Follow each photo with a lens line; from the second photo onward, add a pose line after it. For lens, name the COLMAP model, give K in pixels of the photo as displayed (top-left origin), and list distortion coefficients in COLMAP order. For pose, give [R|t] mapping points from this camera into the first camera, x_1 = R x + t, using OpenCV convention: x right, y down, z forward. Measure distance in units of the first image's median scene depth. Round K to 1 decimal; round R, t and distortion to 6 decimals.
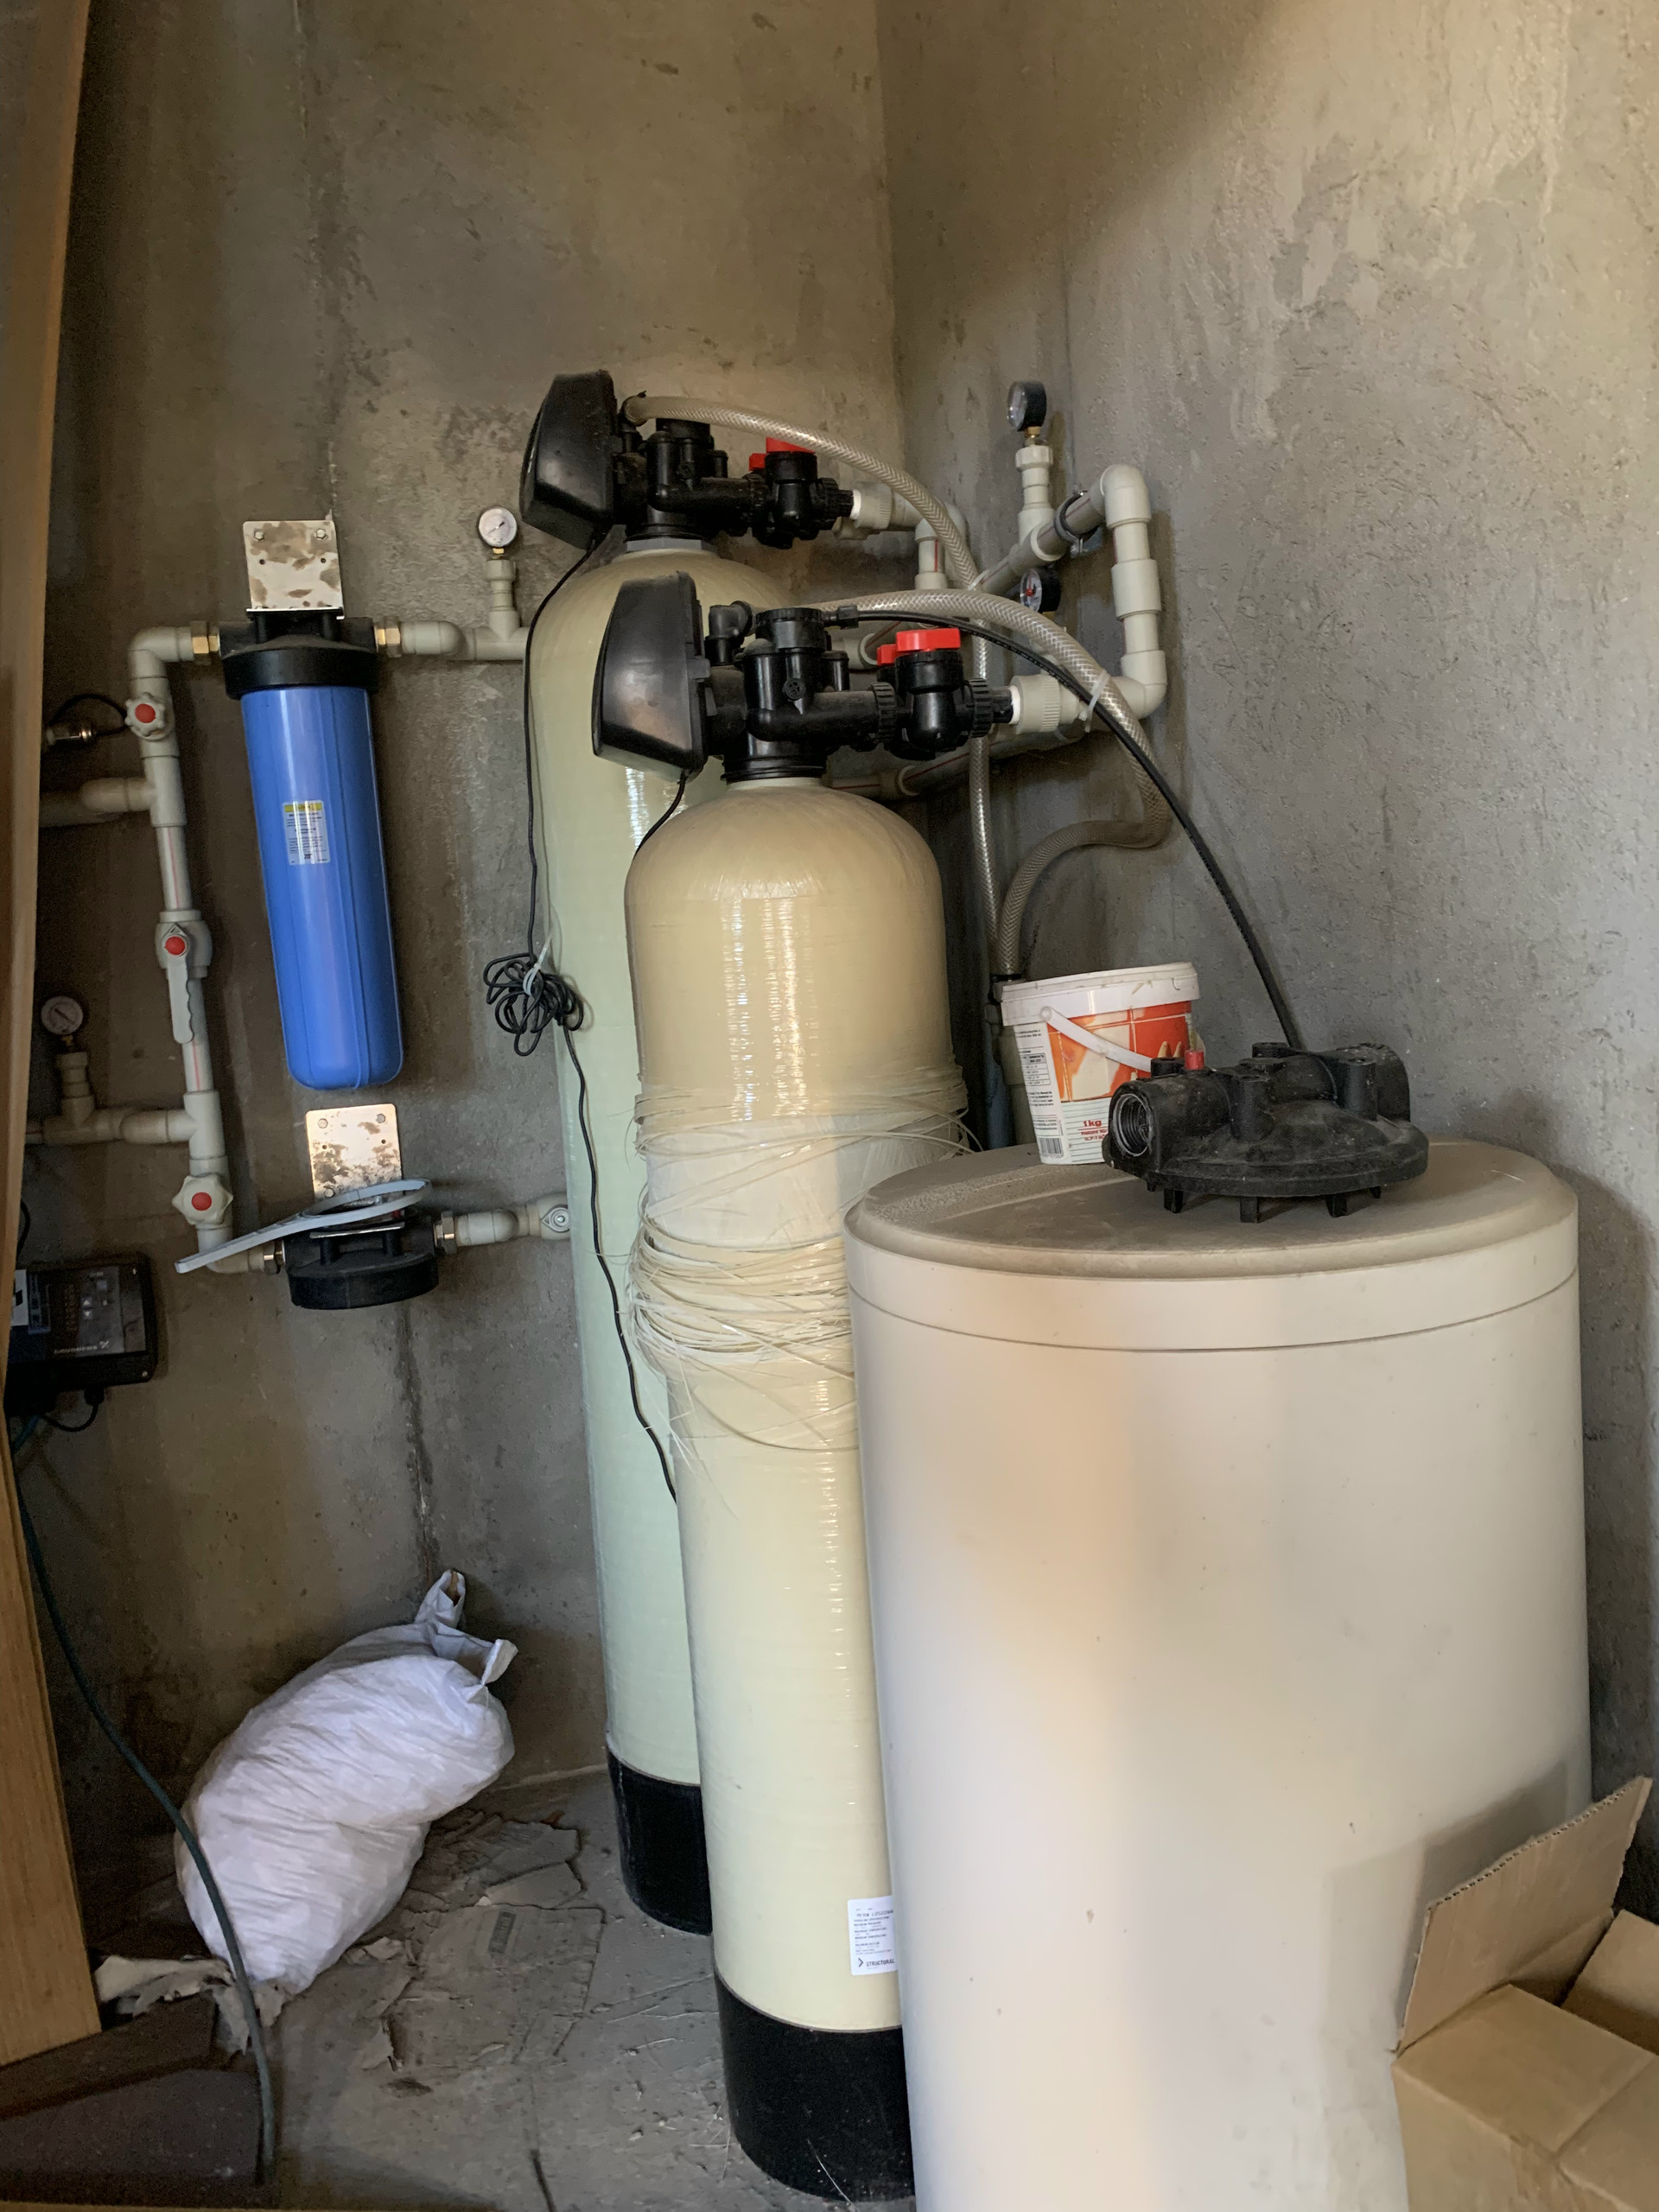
lens RADIAL K [[1639.7, 0, 829.5], [0, 1639.7, 1106.0], [0, 0, 1]] dist [0.079785, -0.094542]
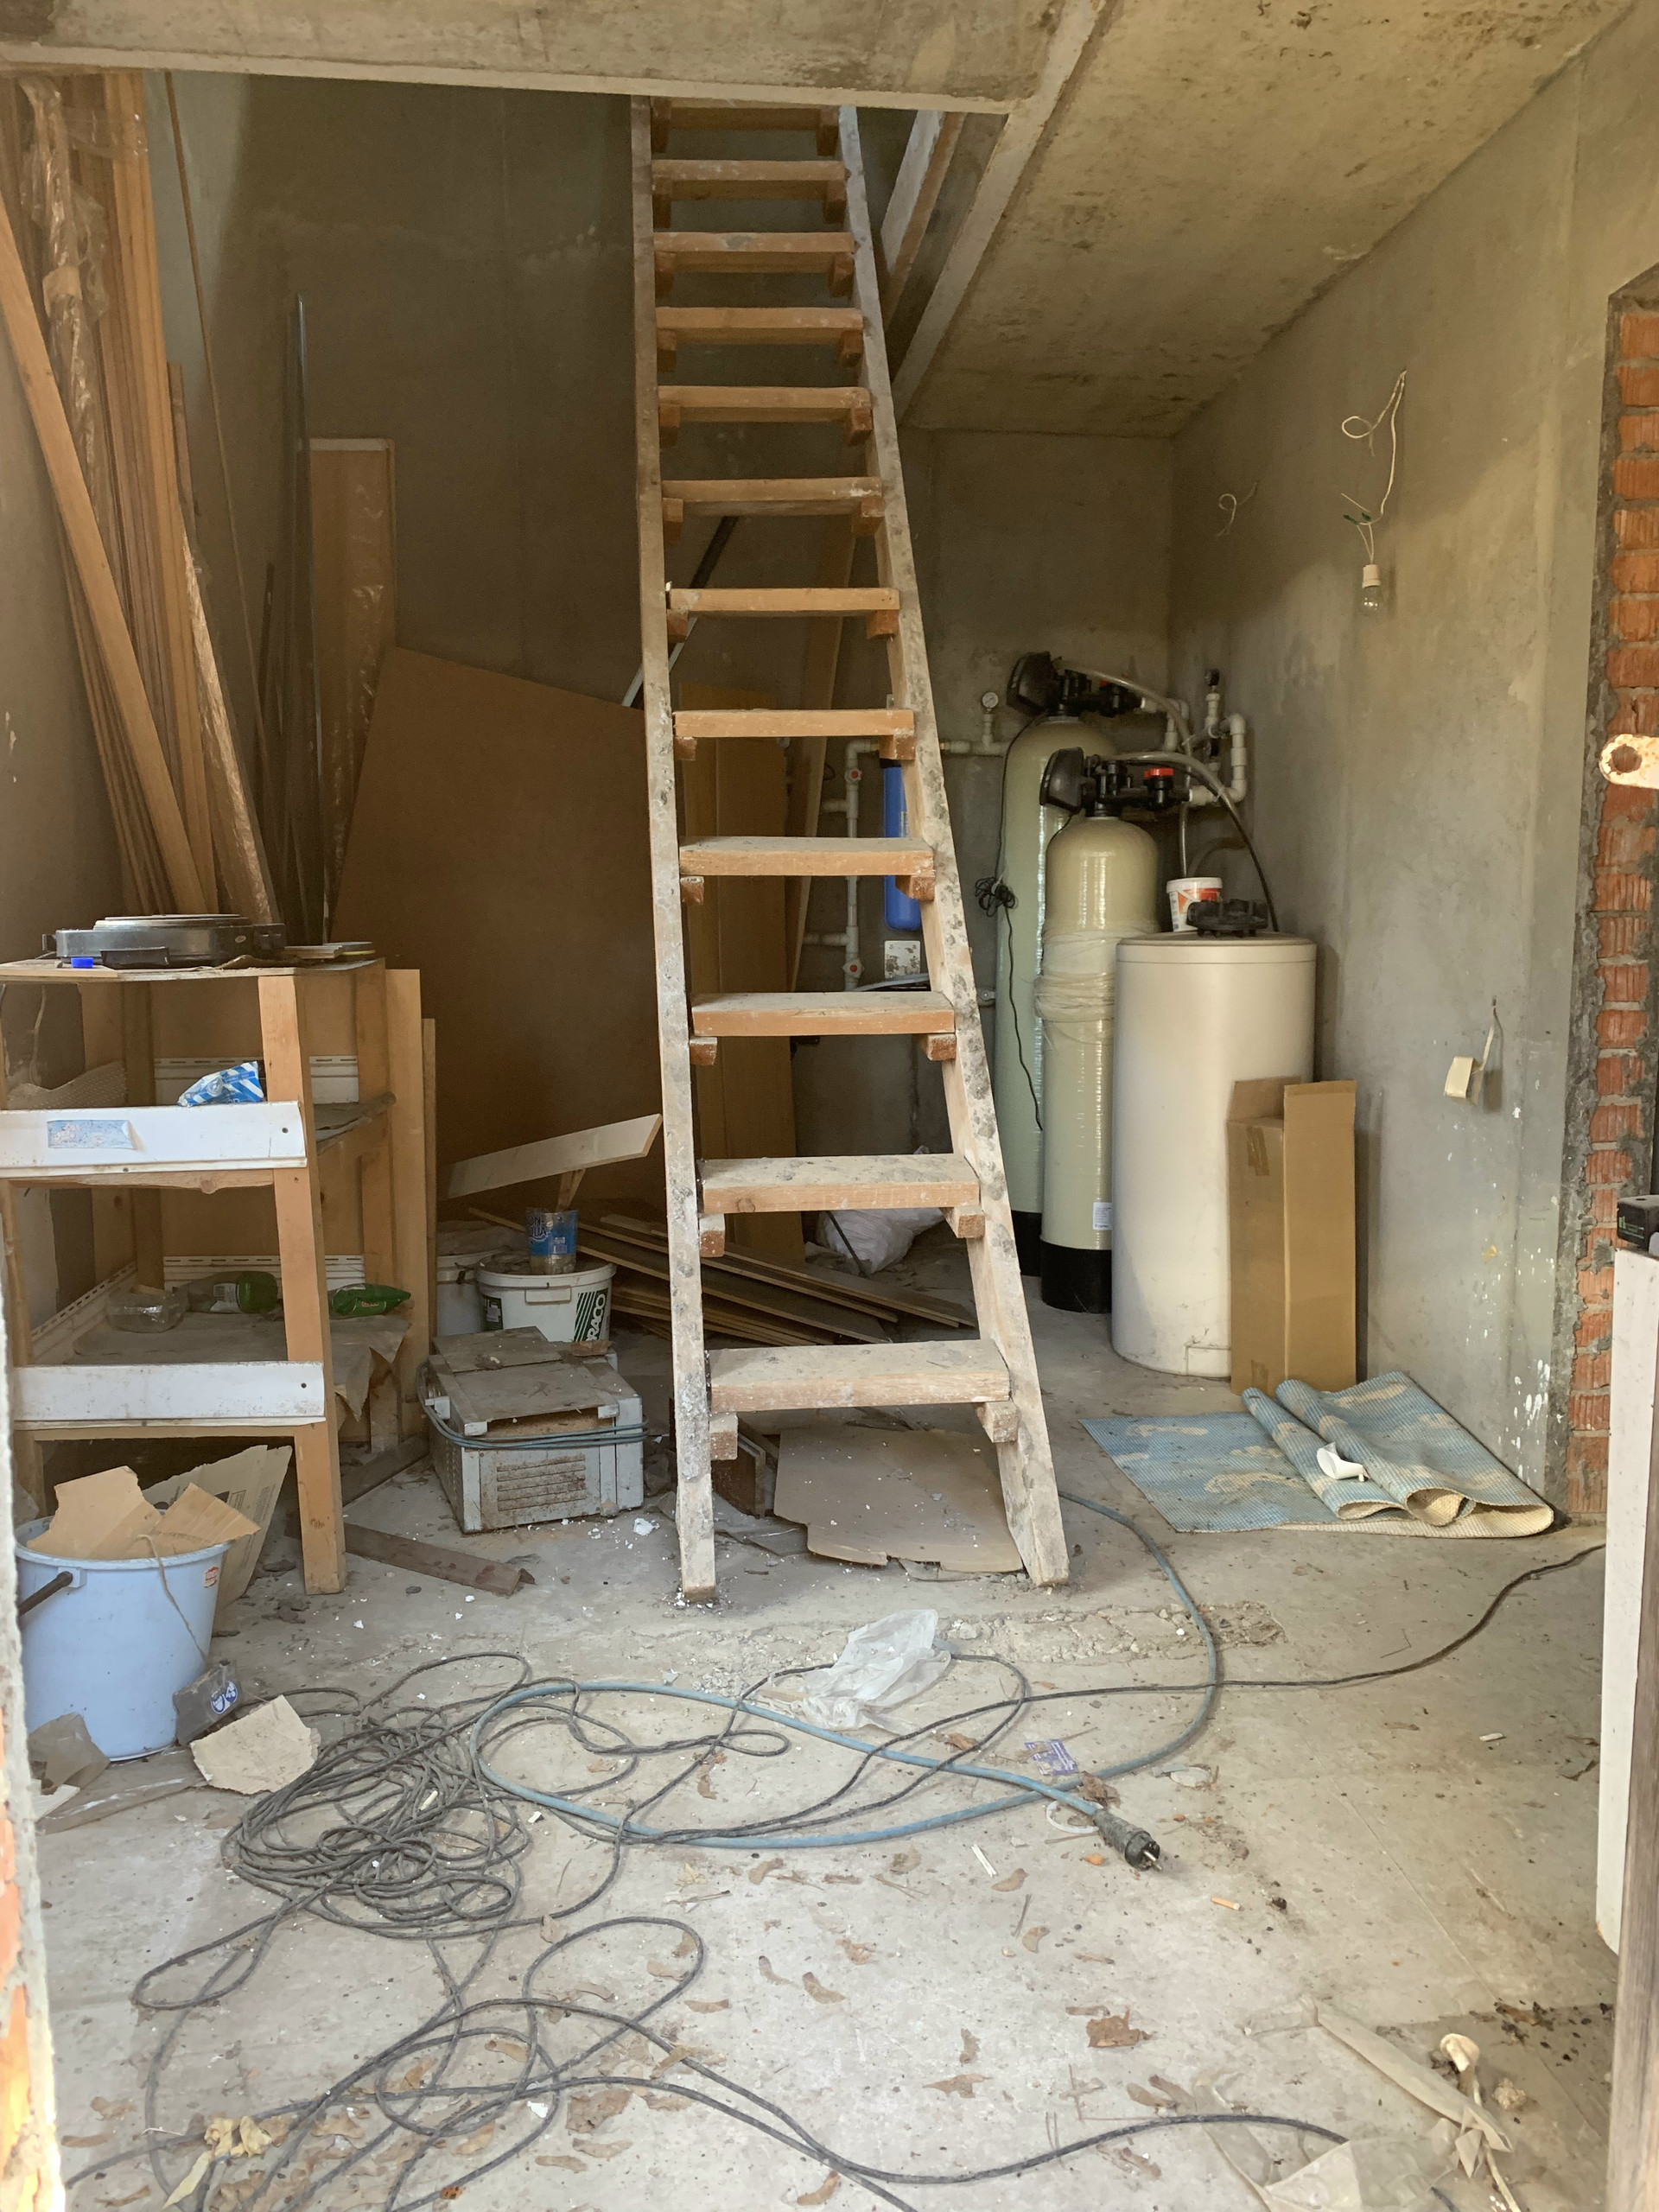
lens RADIAL K [[1639.7, 0, 829.5], [0, 1639.7, 1106.0], [0, 0, 1]] dist [0.079785, -0.094542]
pose [[0.984462, 0.087894, -0.152017, -0.021353], [-0.087384, 0.996124, 0.010051, 0.311666], [0.152311, 0.003388, 0.988327, -1.880227]]
